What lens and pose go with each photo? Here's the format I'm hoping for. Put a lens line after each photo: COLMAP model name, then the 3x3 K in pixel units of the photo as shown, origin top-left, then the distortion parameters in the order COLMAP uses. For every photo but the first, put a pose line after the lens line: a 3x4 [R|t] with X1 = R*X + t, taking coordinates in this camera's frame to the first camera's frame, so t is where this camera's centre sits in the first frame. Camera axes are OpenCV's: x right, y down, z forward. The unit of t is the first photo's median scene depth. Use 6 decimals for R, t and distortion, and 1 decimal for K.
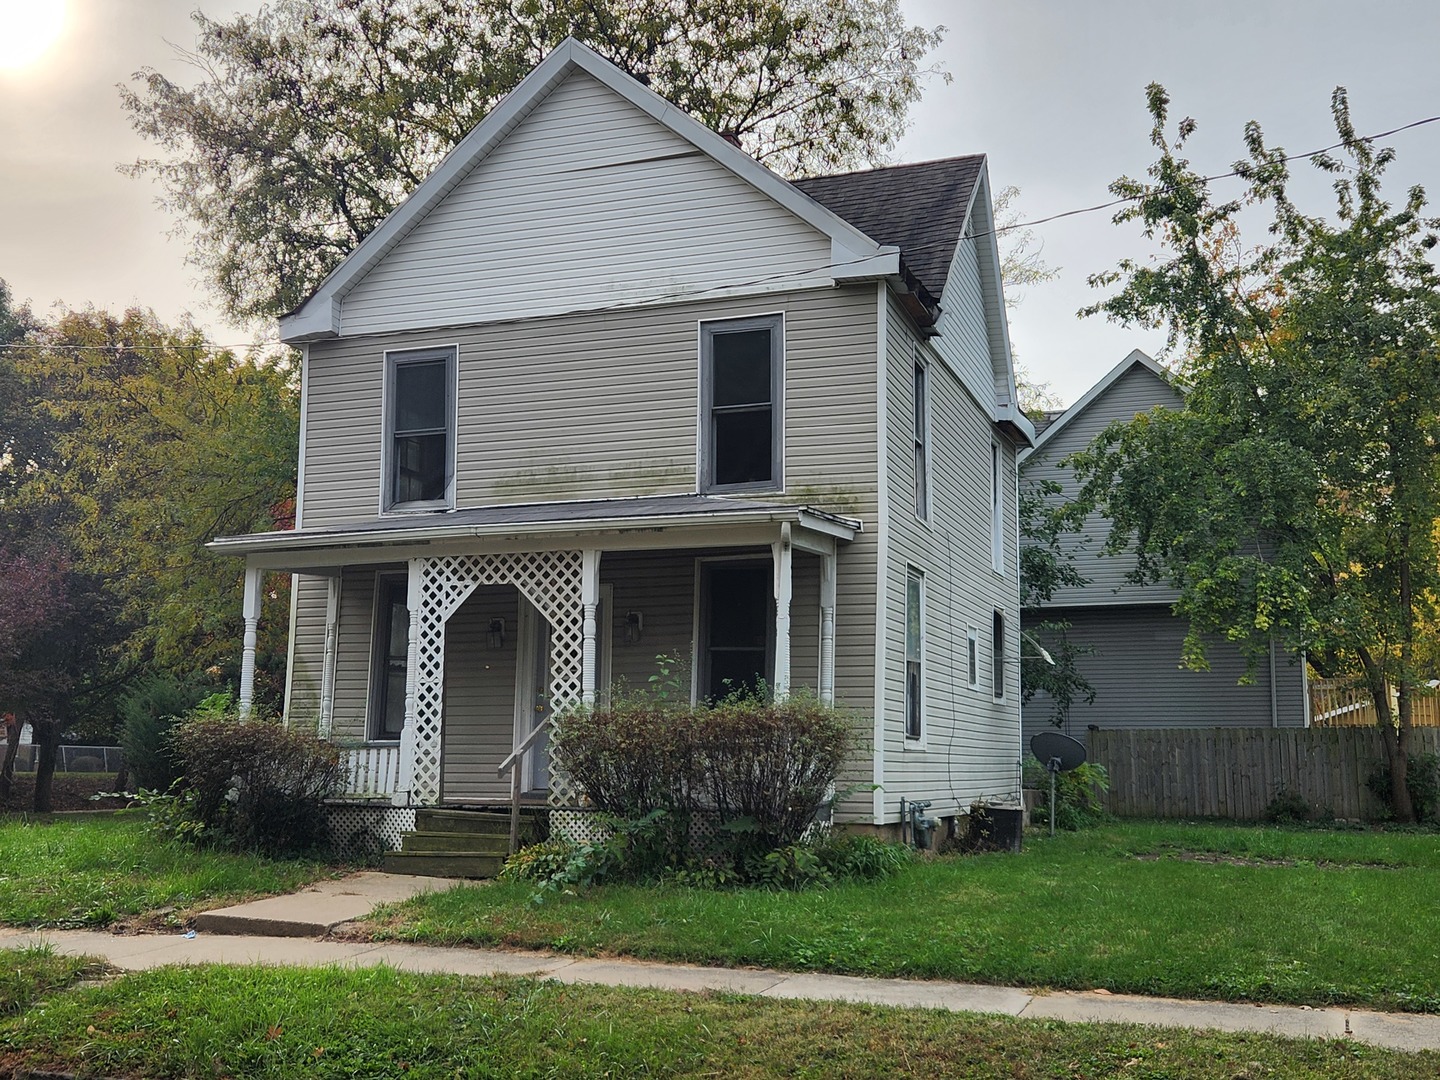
lens RADIAL K [[1571.0, 0, 720.0], [0, 1571.0, 540.0], [0, 0, 1]] dist [0.087230, -0.003411]
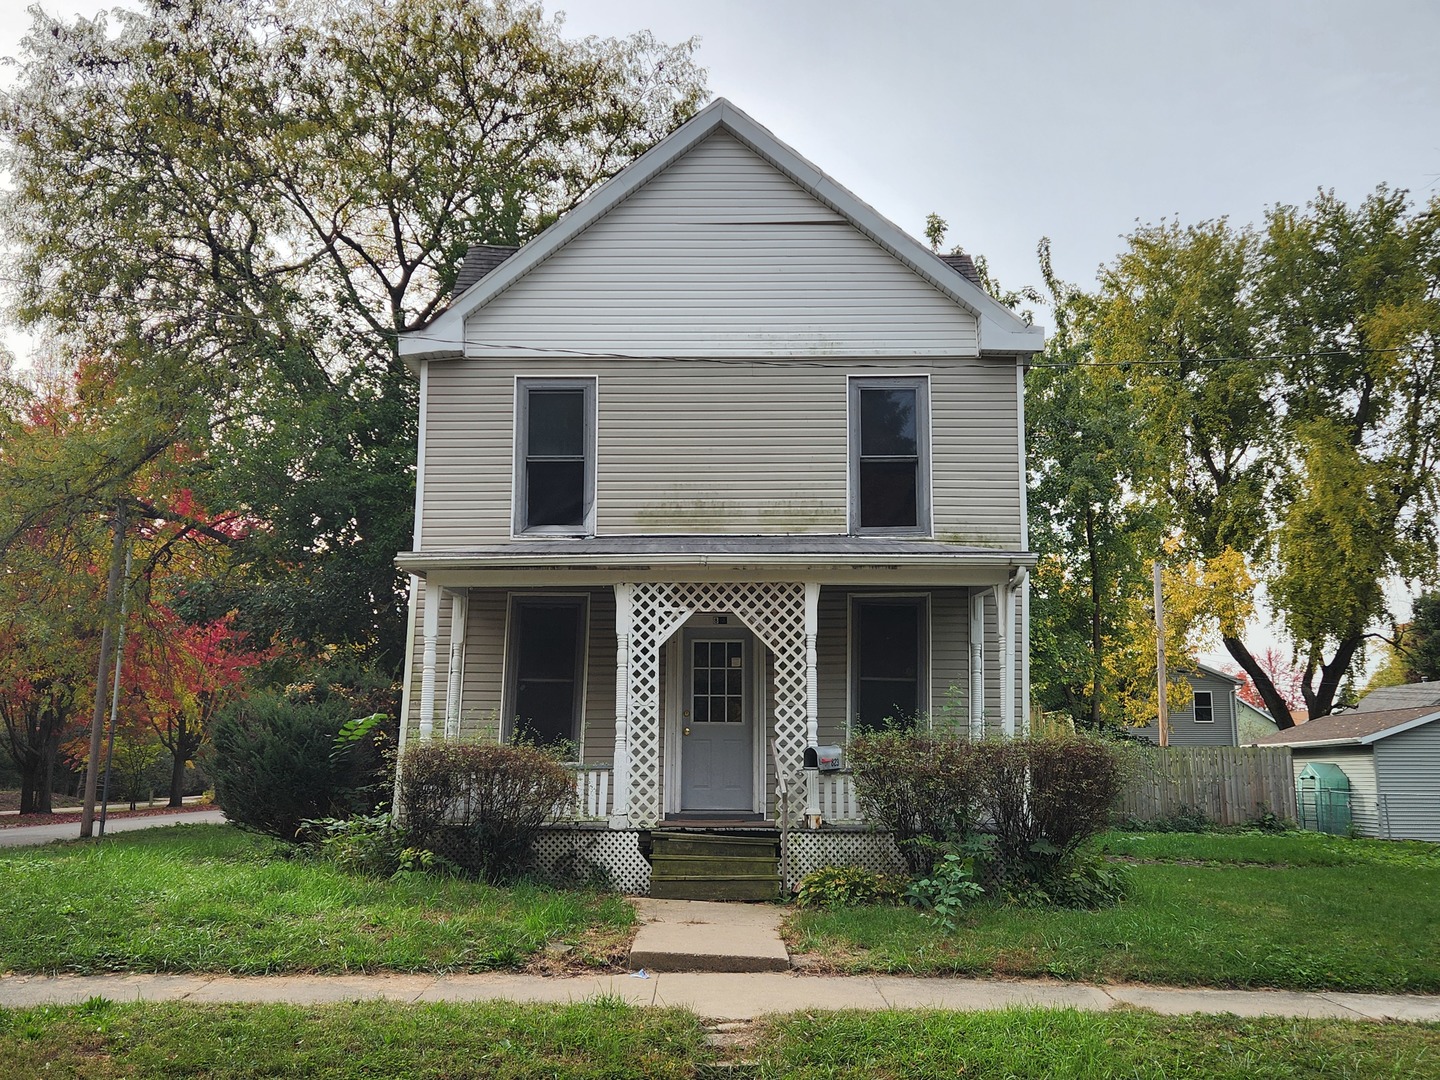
lens RADIAL K [[1350.4, 0, 720.0], [0, 1350.4, 540.0], [0, 0, 1]] dist [0.097039, 0.002735]
pose [[0.943516, 0.055086, 0.326716, -0.426987], [-0.046084, 0.998316, -0.035238, 0.012009], [-0.328106, 0.018191, 0.944466, 0.158328]]
